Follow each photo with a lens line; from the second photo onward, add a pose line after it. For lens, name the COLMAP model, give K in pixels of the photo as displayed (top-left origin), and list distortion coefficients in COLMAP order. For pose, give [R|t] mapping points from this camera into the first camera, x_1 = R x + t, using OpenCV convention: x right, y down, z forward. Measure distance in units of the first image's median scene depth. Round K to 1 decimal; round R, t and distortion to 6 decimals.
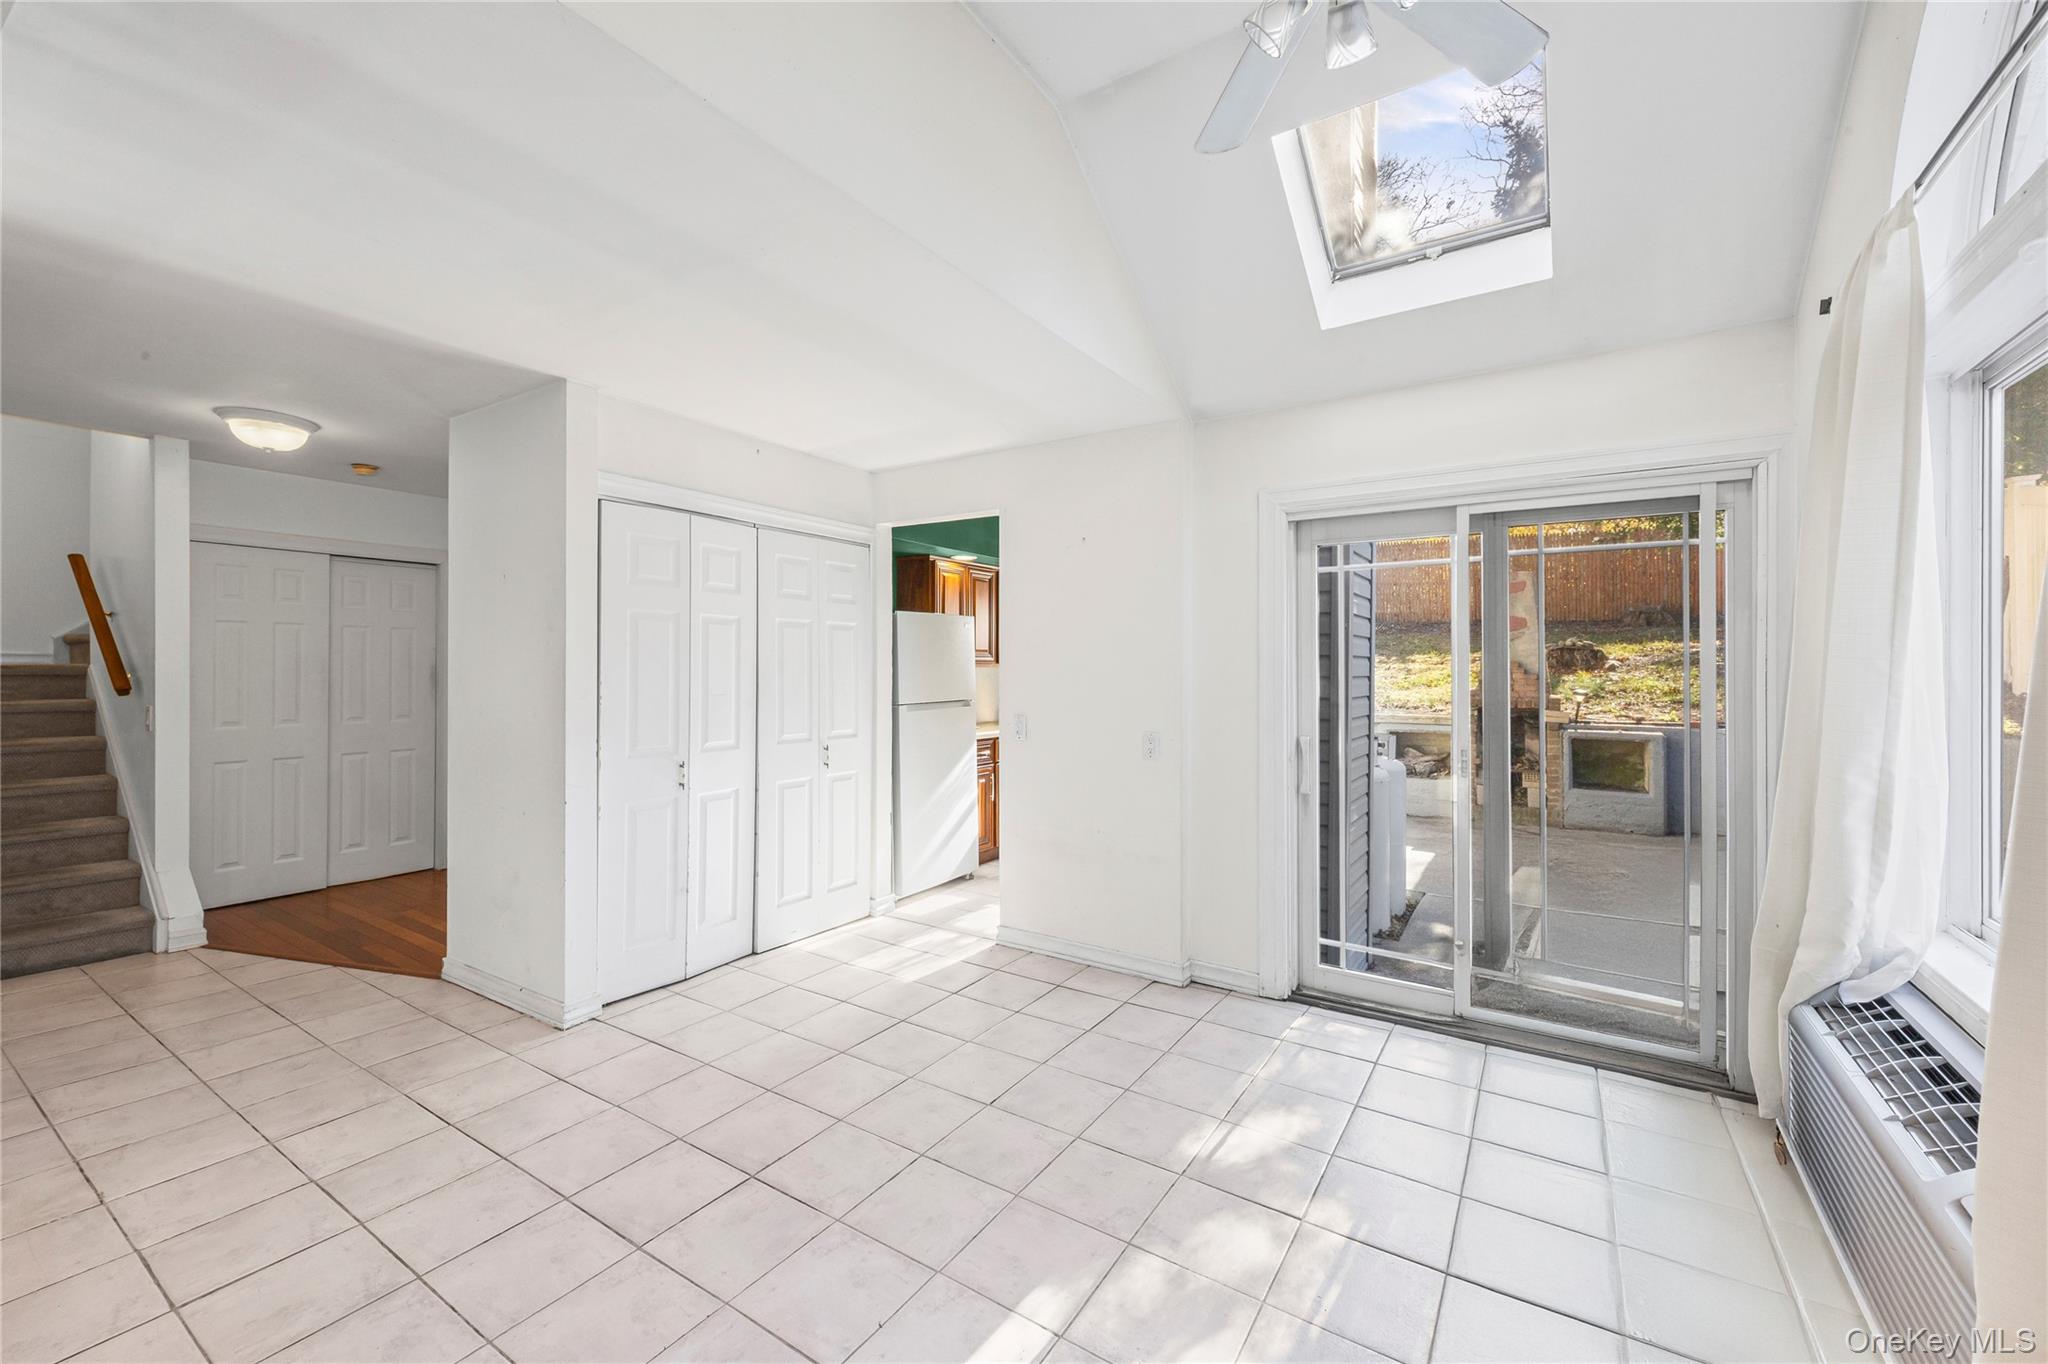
lens RADIAL K [[816.9, 0, 1032.6], [0, 816.9, 673.0], [0, 0, 1]] dist [0.003568, 0.000261]
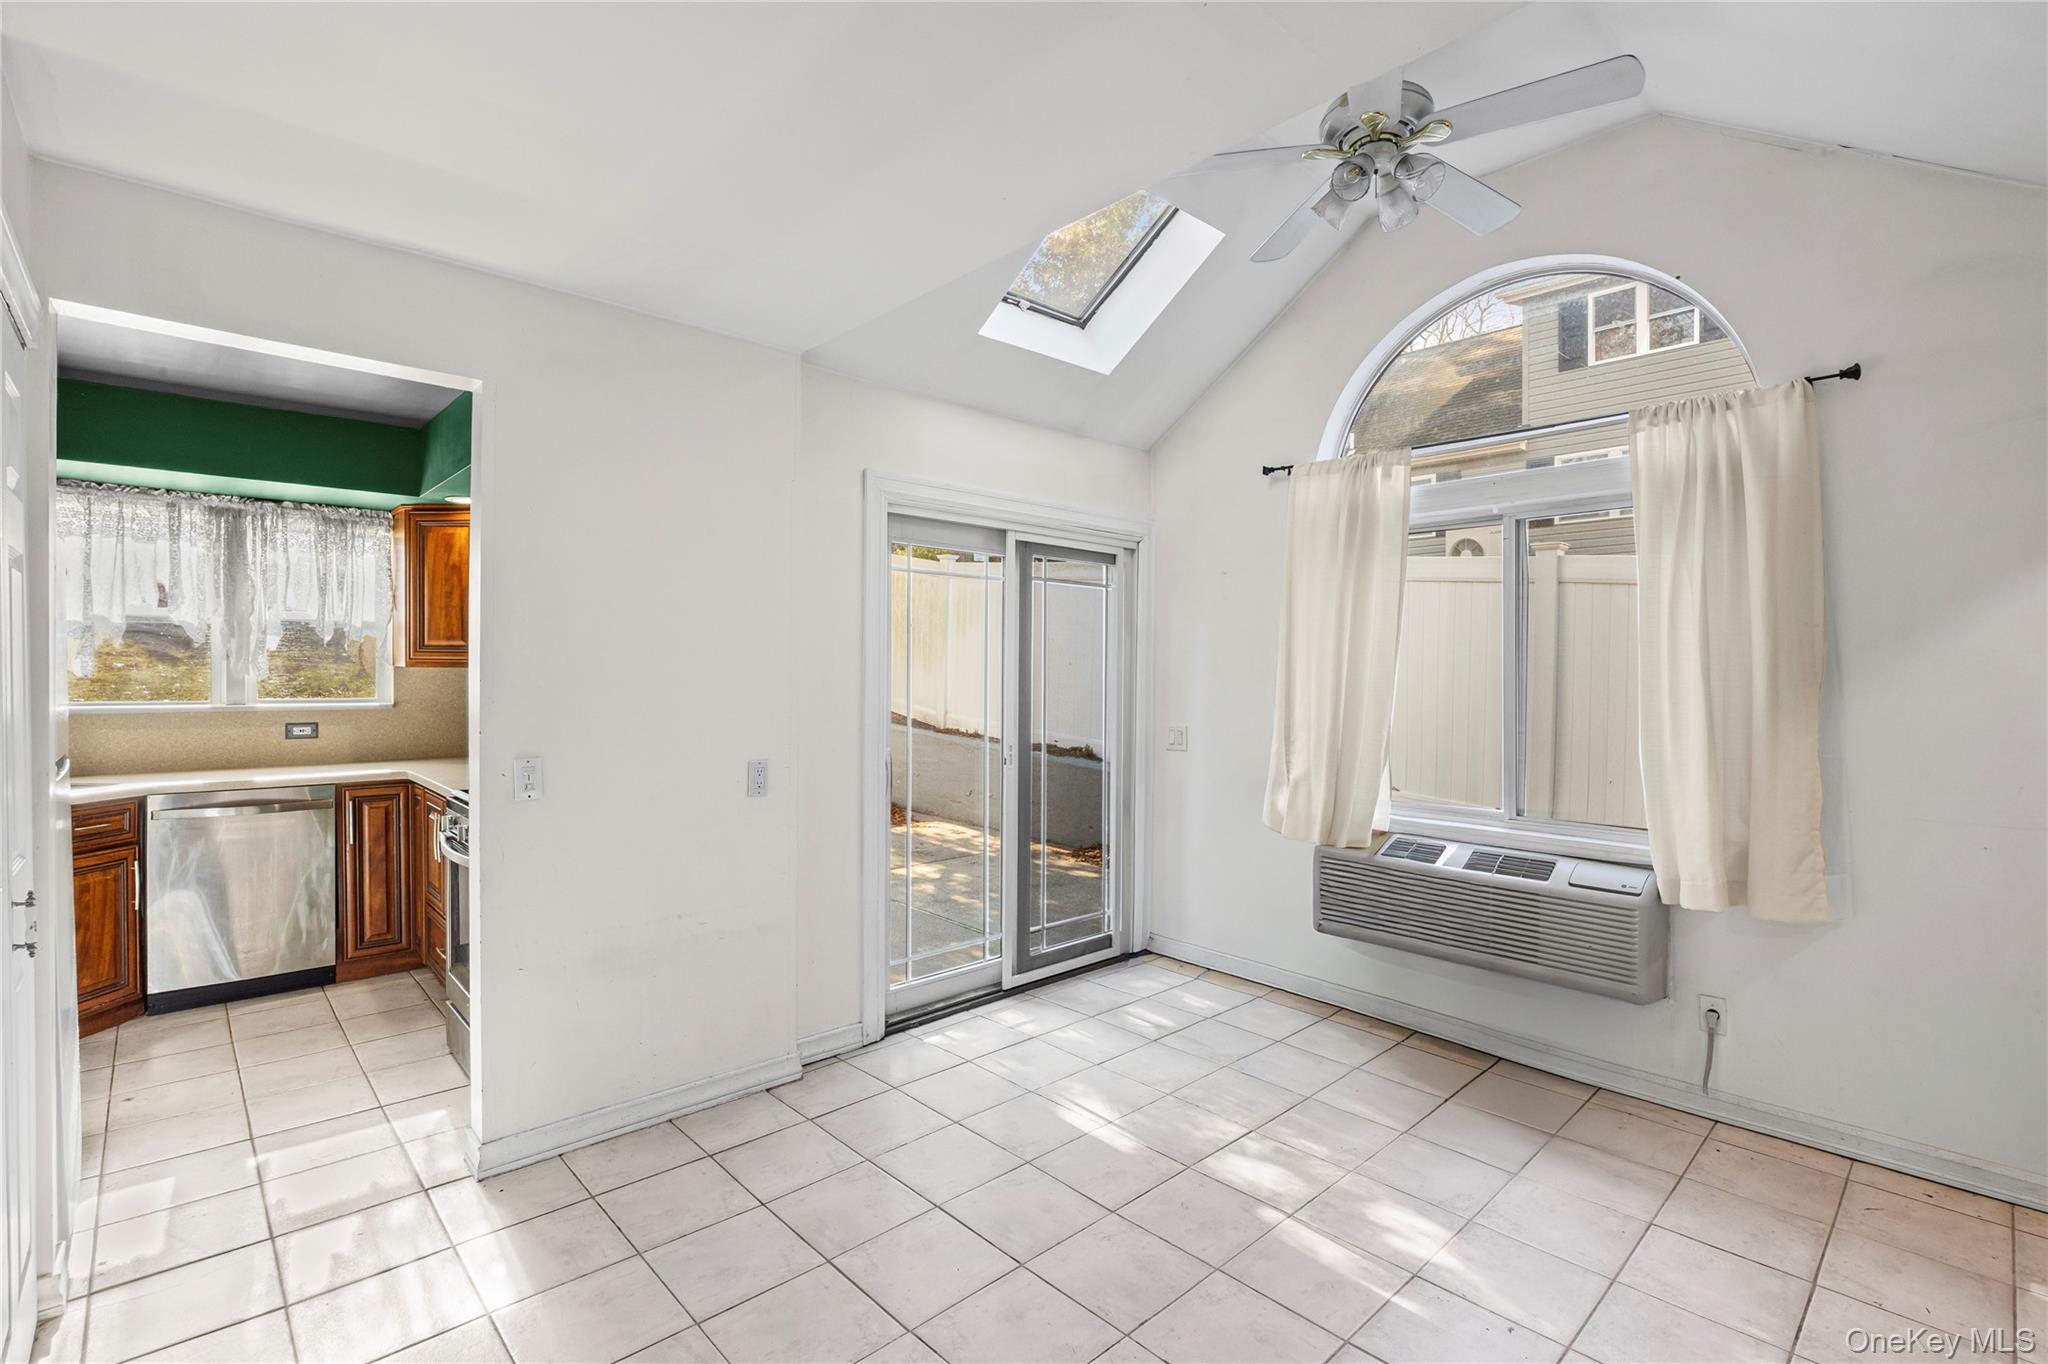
lens RADIAL K [[944.3, 0, 1029.0], [0, 944.3, 677.6], [0, 0, 1]] dist [-0.002331, 0.000026]
pose [[0.242697, -0.008114, 0.970068, -0.687774], [0.003275, 0.999966, 0.007545, -0.008957], [-0.970097, 0.001346, 0.242715, 0.603023]]
